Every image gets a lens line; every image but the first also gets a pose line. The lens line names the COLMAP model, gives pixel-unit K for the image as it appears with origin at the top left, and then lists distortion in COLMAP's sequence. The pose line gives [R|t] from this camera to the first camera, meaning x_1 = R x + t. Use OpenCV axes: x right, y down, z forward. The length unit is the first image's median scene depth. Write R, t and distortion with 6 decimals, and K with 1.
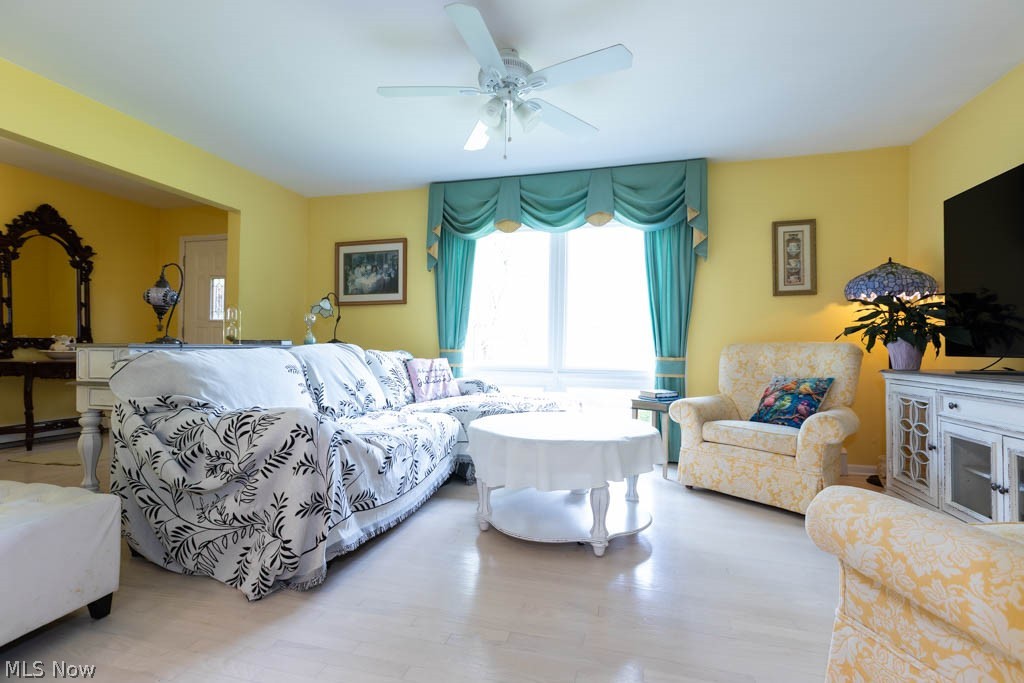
lens RADIAL K [[460.6, 0, 506.4], [0, 460.6, 342.1], [0, 0, 1]] dist [0.004516, -0.001364]
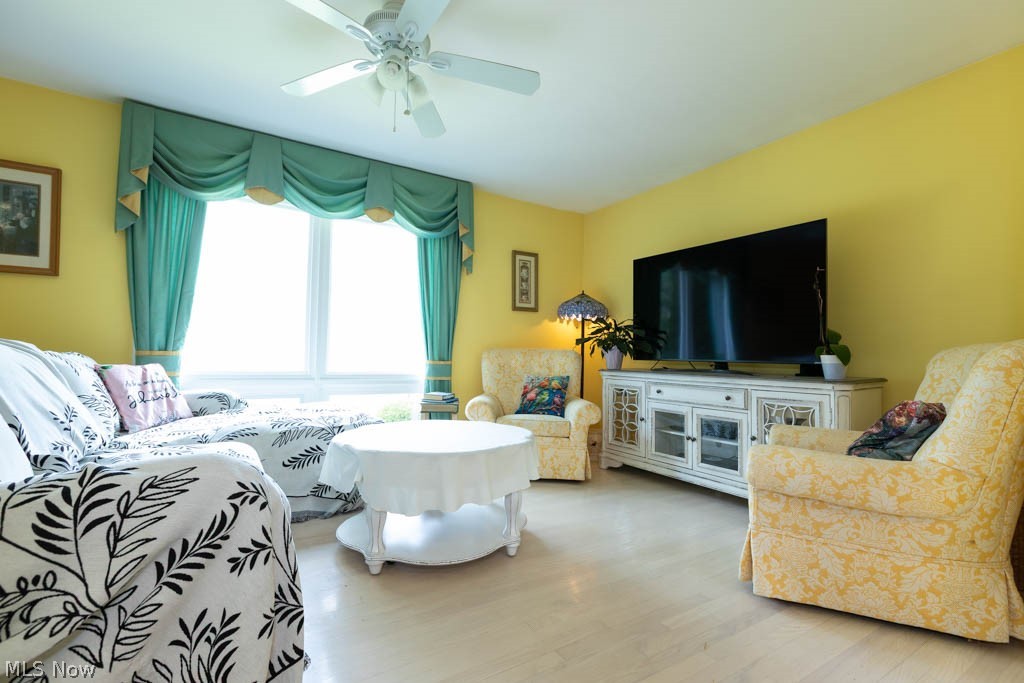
lens RADIAL K [[460.6, 0, 506.4], [0, 460.6, 342.1], [0, 0, 1]] dist [0.004516, -0.001364]
pose [[0.682957, 0.024481, 0.730048, -0.367876], [-0.021873, 0.999675, -0.013060, 0.000458], [-0.730131, -0.007048, 0.683271, 0.200164]]
